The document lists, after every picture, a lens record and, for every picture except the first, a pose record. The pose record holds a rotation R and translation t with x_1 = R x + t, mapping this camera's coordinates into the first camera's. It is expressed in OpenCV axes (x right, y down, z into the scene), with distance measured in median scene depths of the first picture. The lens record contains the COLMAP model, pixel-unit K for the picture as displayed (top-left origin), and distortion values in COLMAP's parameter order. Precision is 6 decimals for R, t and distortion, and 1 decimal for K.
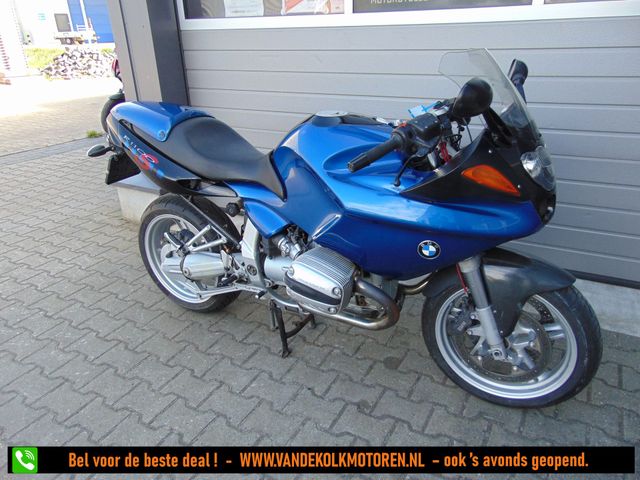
lens RADIAL K [[476.3, 0, 322.4], [0, 476.3, 240.9], [0, 0, 1]] dist [-0.015608, 0.053653]
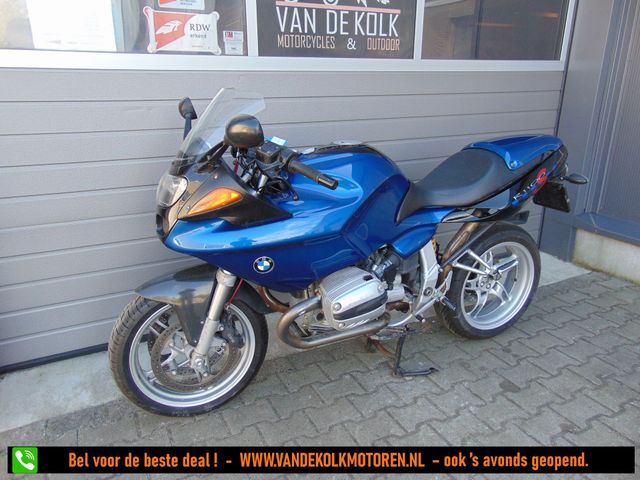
lens RADIAL K [[476.3, 0, 318.3], [0, 476.3, 240.9], [0, 0, 1]] dist [-0.015608, 0.053653]
pose [[0.561613, -0.246452, 0.789844, -0.801215], [0.328053, 0.942695, 0.060885, -0.233382], [-0.759587, 0.224917, 0.610279, 0.602877]]
